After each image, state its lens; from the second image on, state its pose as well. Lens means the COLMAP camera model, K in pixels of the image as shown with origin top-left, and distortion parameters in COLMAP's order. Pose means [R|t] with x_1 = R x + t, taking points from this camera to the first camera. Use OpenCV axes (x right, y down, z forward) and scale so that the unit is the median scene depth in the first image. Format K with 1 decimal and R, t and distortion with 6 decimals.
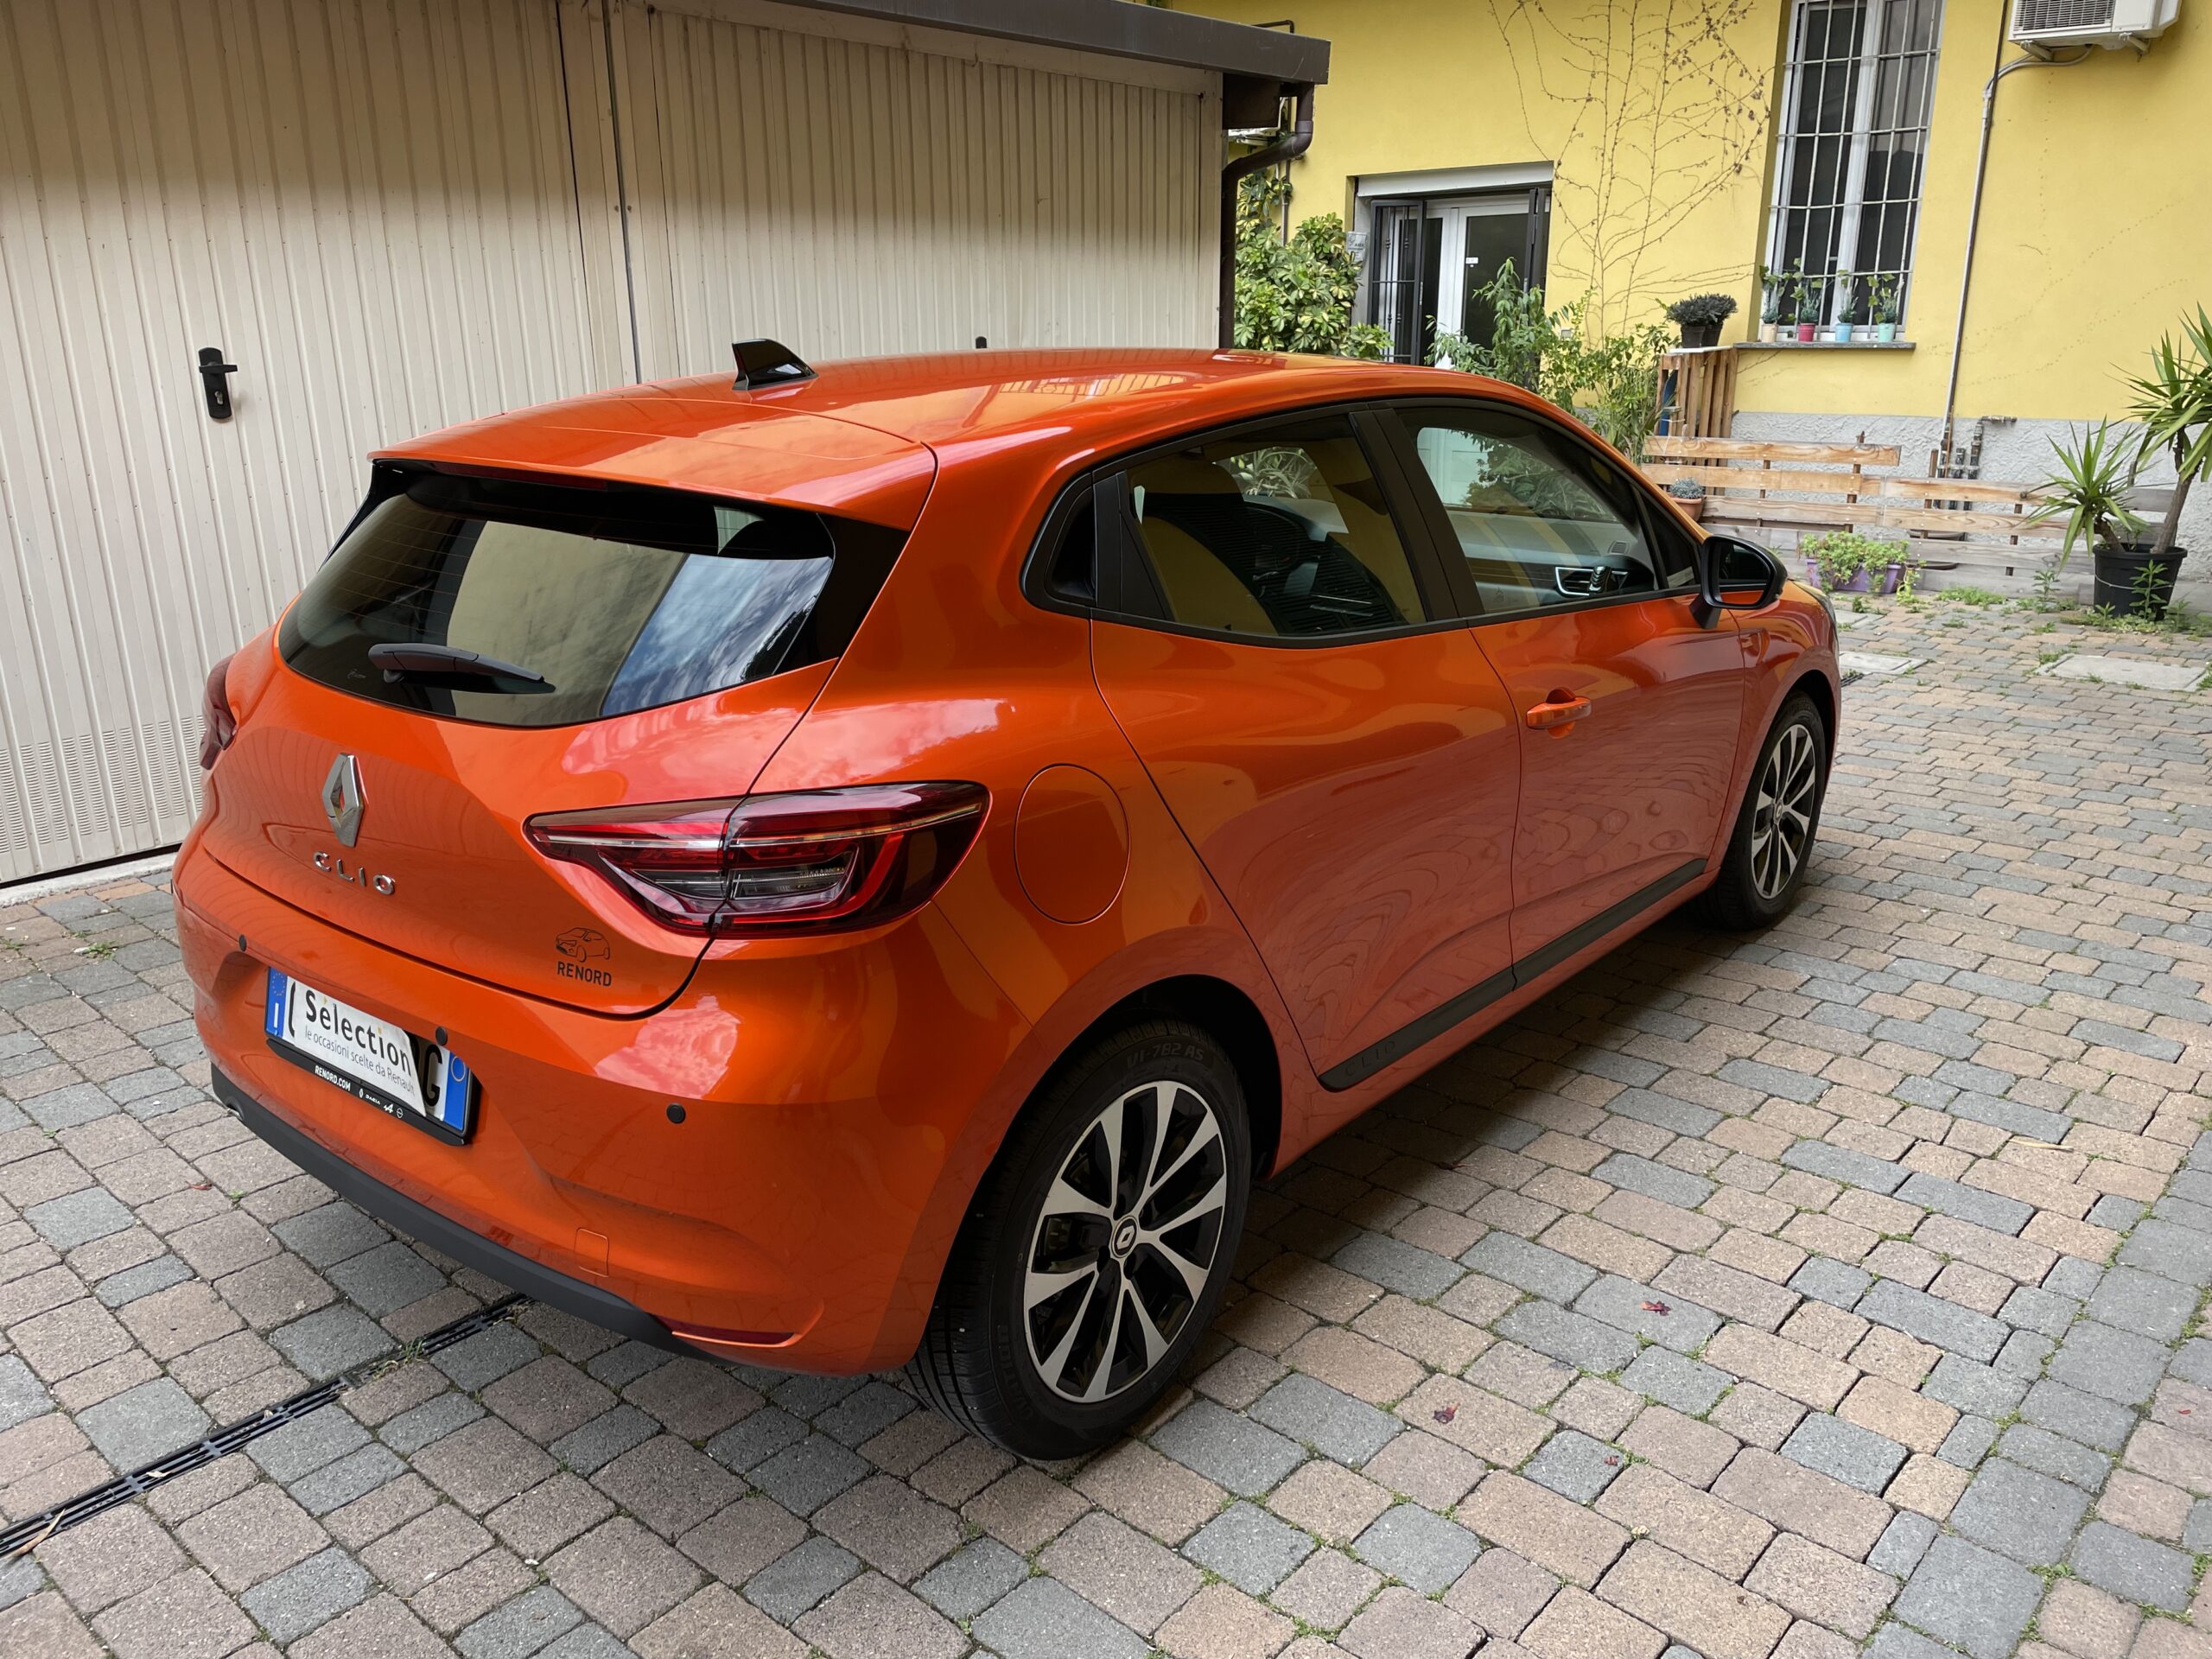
lens RADIAL K [[1667.4, 0, 1119.2], [0, 1667.4, 825.8], [0, 0, 1]] dist [0.078399, -0.105897]
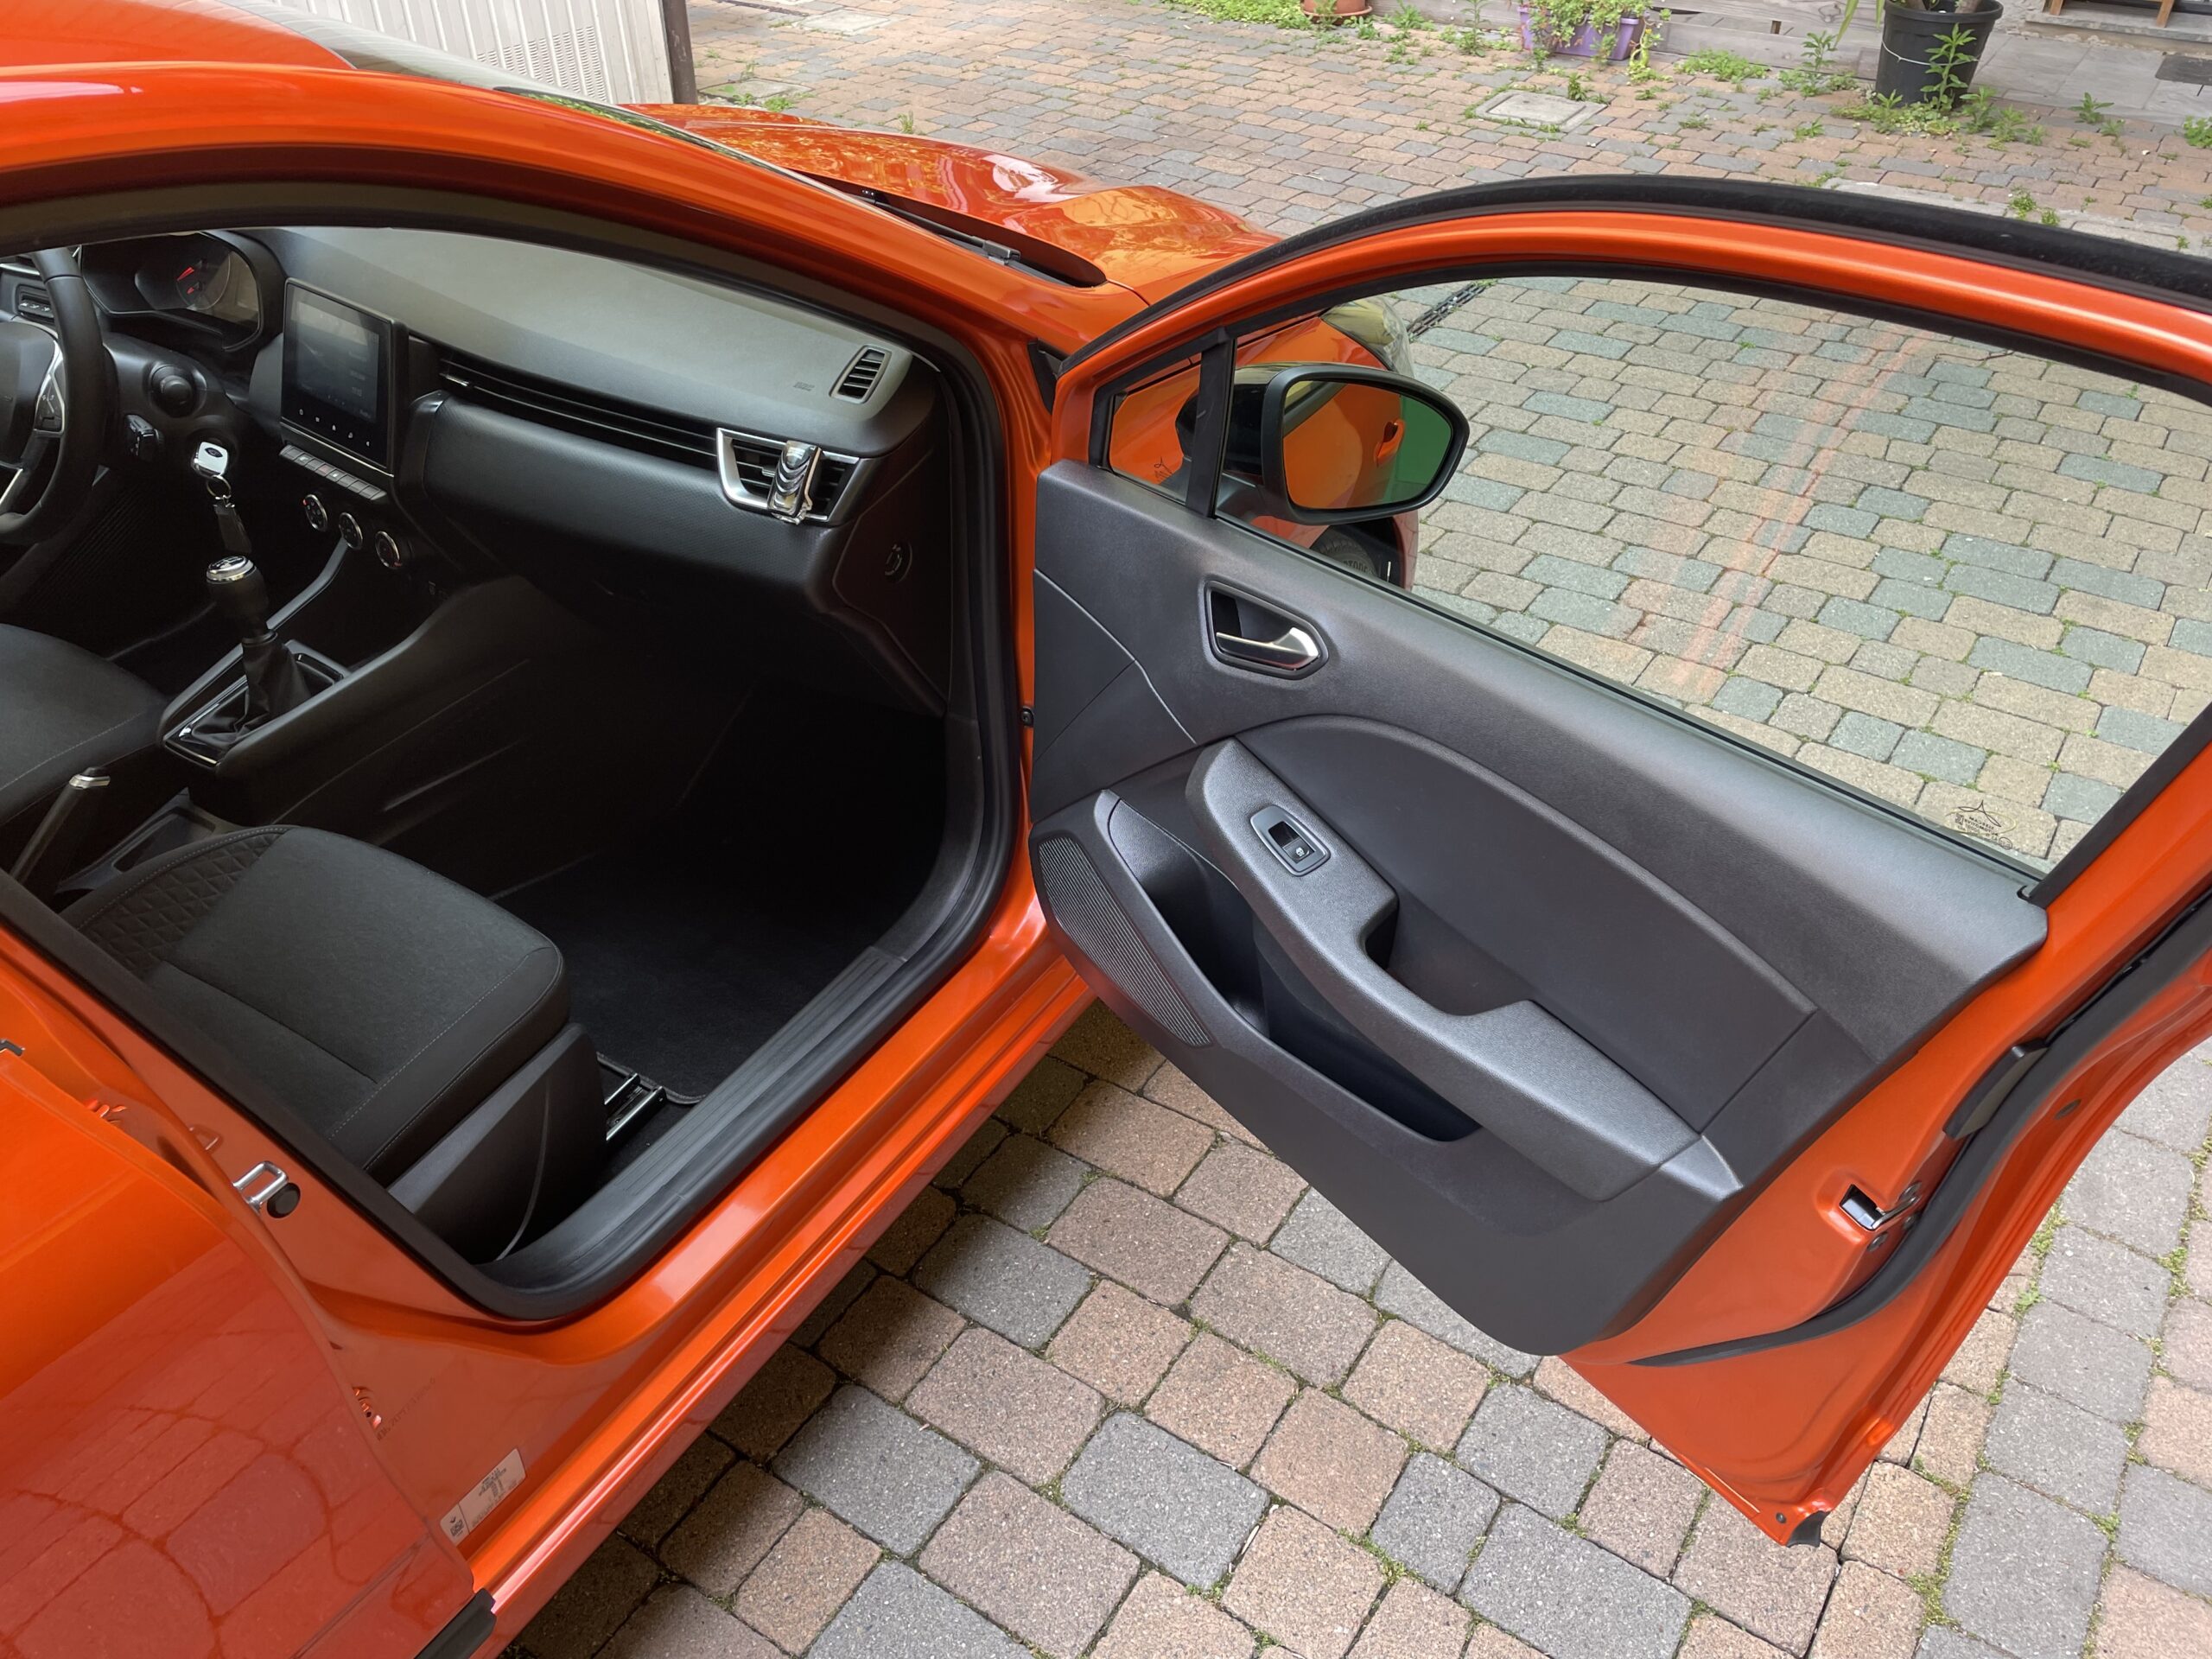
lens RADIAL K [[1664.6, 0, 1106.0], [0, 1664.6, 829.5], [0, 0, 1]] dist [0.077763, -0.099838]
pose [[0.991081, -0.072262, 0.111968, 0.129696], [0.029202, 0.937557, 0.346603, -0.088054], [-0.130023, -0.340242, 0.931305, 0.233041]]
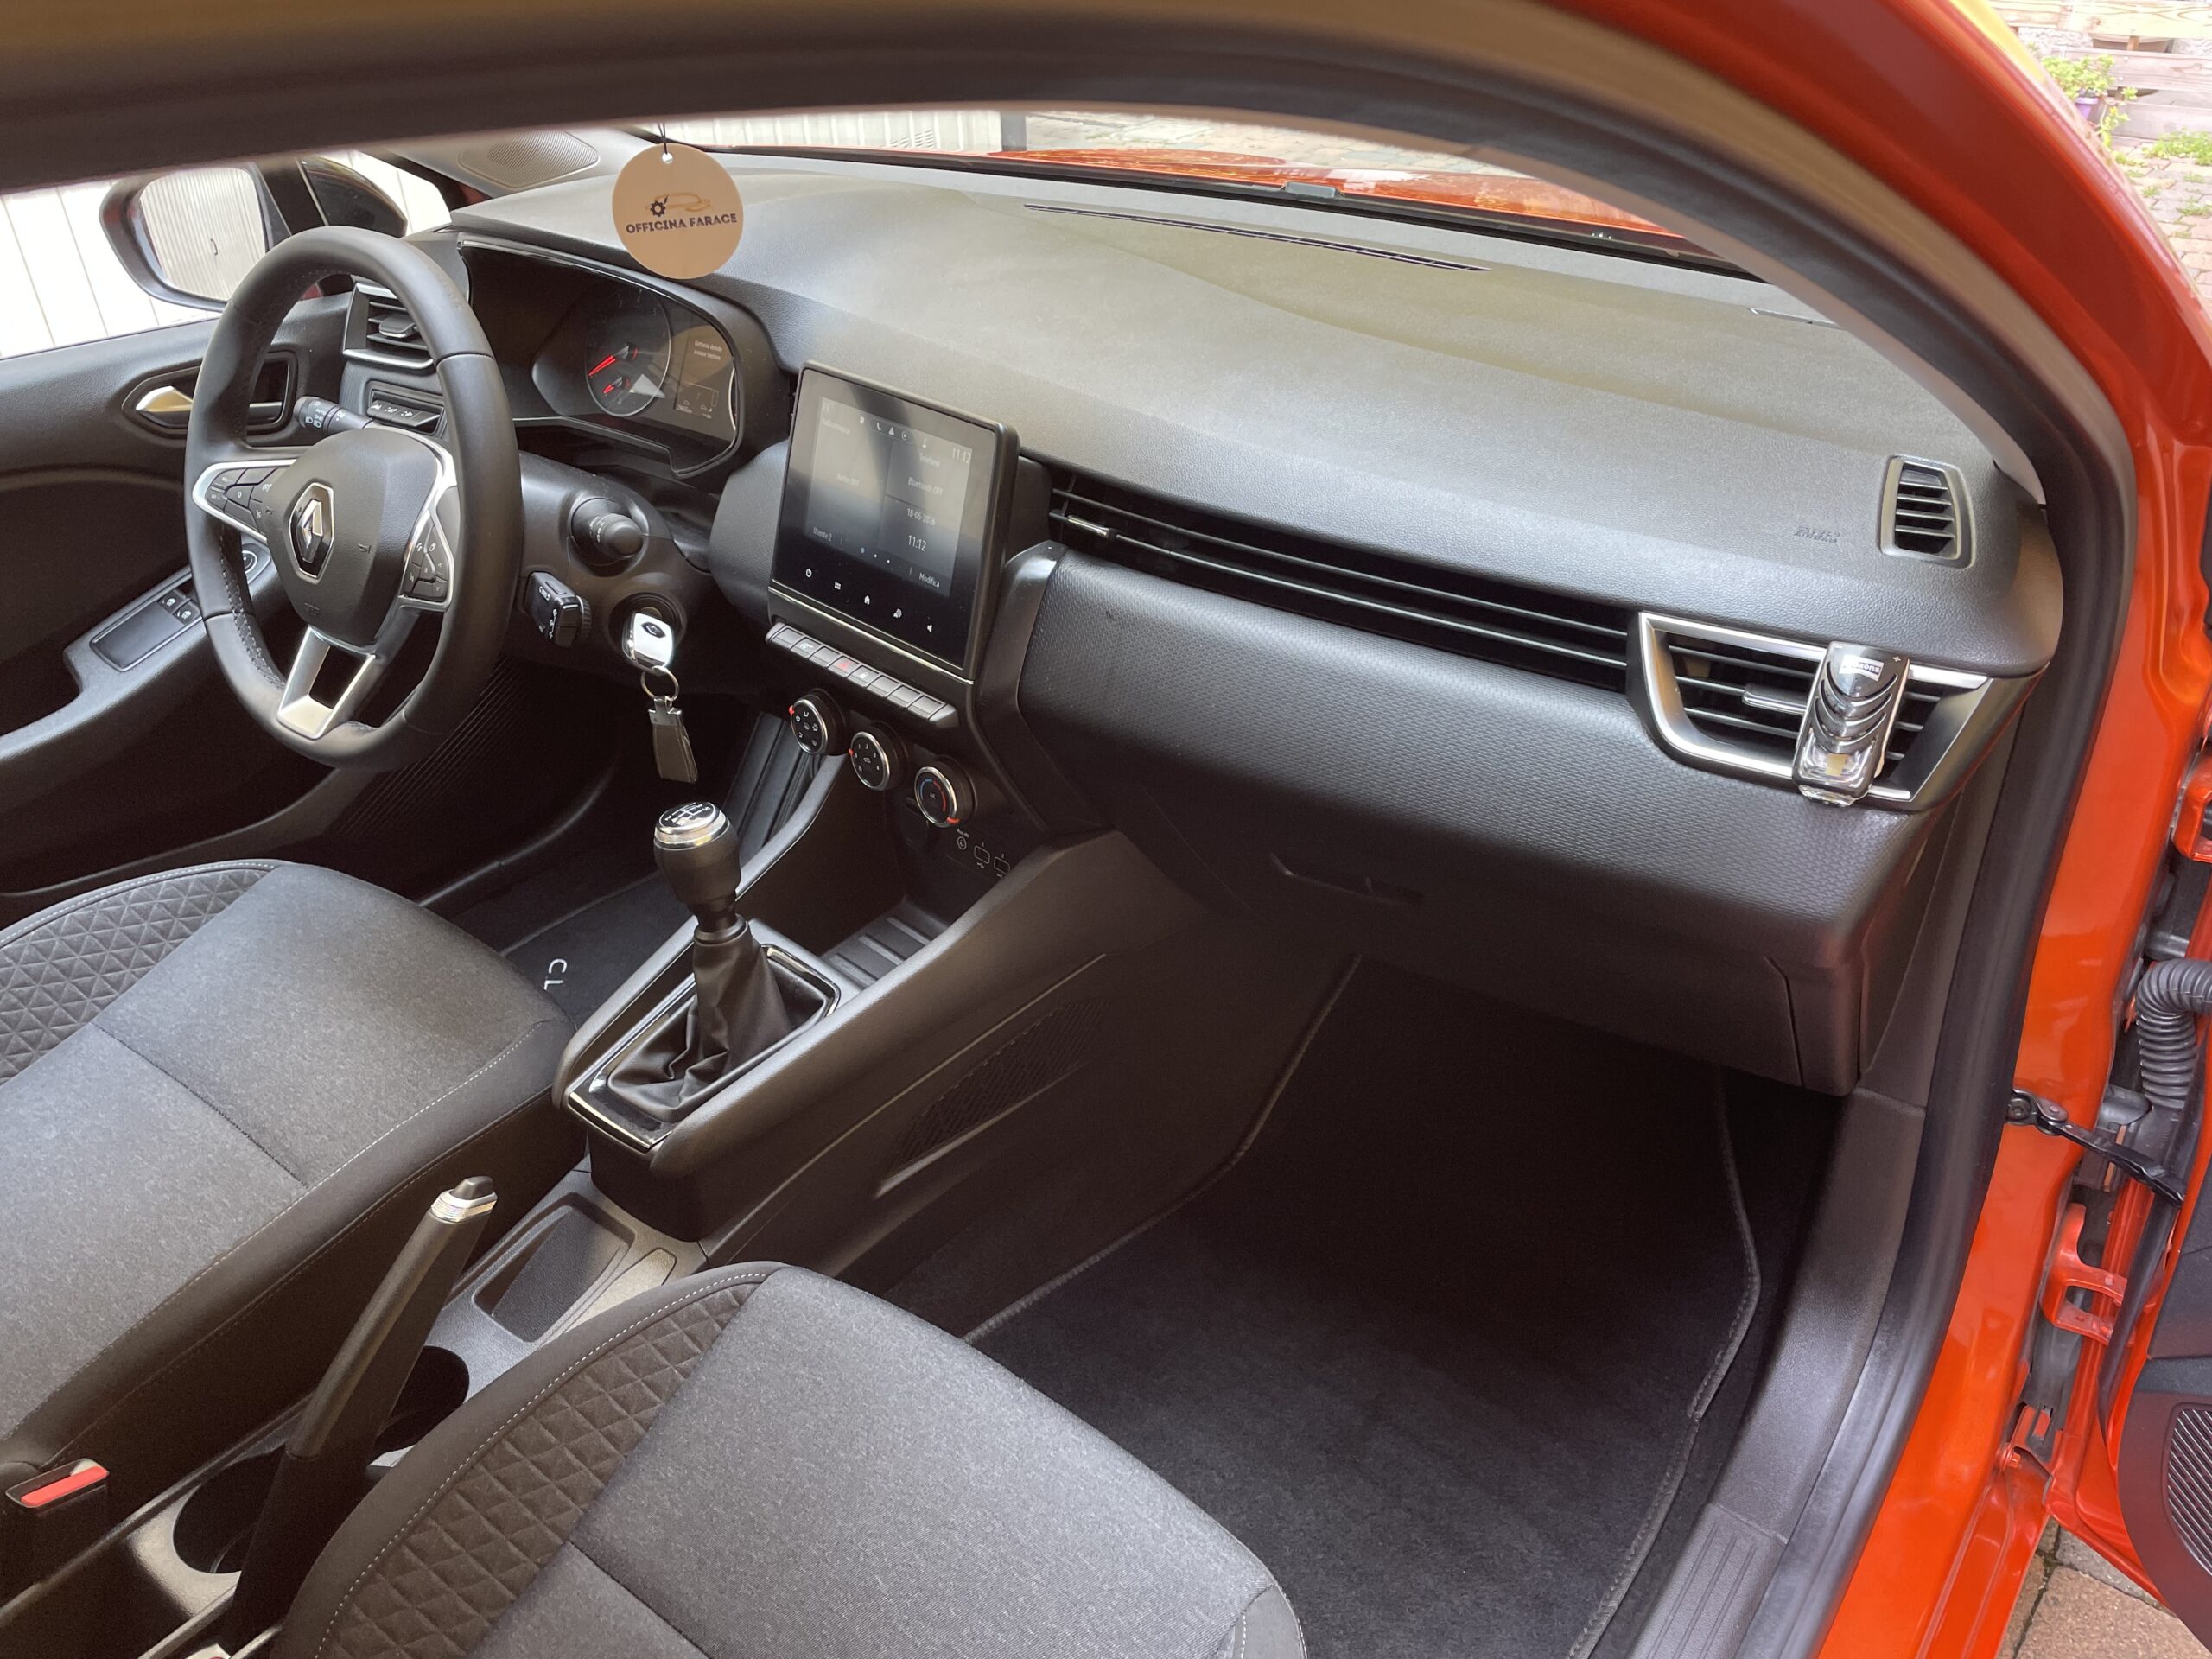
lens RADIAL K [[1663.4, 0, 1096.7], [0, 1663.4, 816.9], [0, 0, 1]] dist [0.092176, -0.114827]
pose [[0.999231, -0.039181, 0.001148, 0.078408], [0.037415, 0.962103, 0.270108, -0.082815], [-0.011687, -0.269857, 0.962829, 0.330524]]
